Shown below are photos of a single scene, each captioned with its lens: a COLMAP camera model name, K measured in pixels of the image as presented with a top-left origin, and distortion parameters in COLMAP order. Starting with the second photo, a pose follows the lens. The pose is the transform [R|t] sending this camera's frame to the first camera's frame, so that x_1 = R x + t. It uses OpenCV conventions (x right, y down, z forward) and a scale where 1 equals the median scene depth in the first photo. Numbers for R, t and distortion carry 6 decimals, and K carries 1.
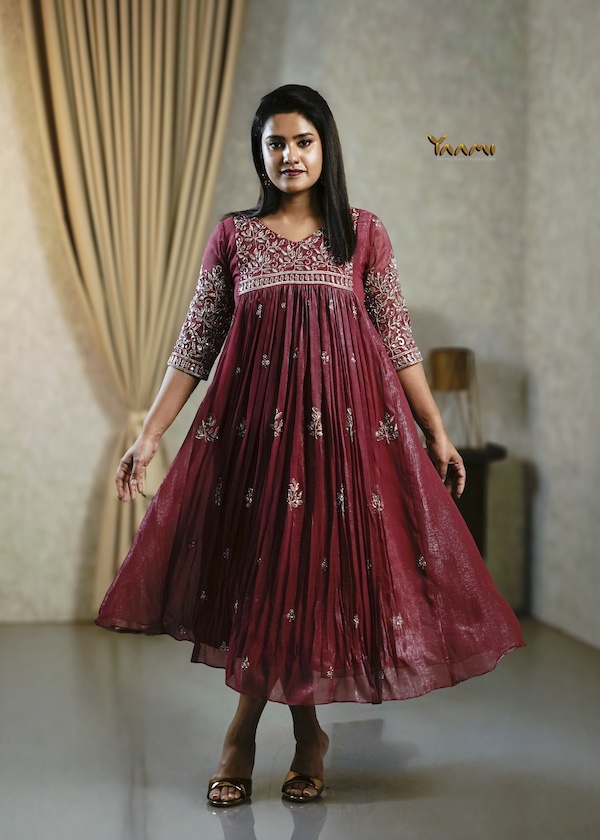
lens RADIAL K [[1977.6, 0, 302.7], [0, 1977.6, 420.3], [0, 0, 1]] dist [0.089975, 0.000000]
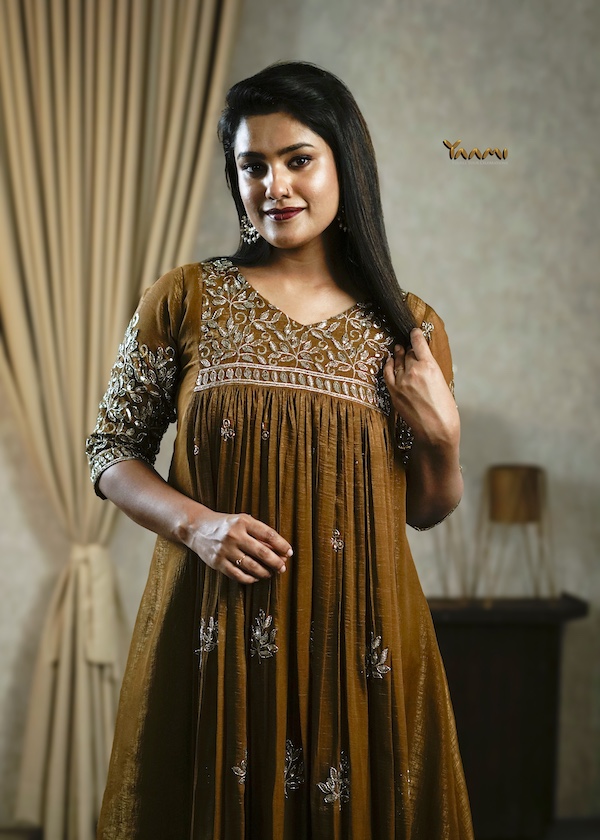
lens RADIAL K [[1977.6, 0, 299.8], [0, 1977.6, 448.8], [0, 0, 1]] dist [0.089975, 0.000000]
pose [[0.999514, 0.019335, -0.024449, 0.012757], [-0.019824, 0.999605, -0.019930, -0.025614], [0.024054, 0.020405, 0.999502, 0.266562]]
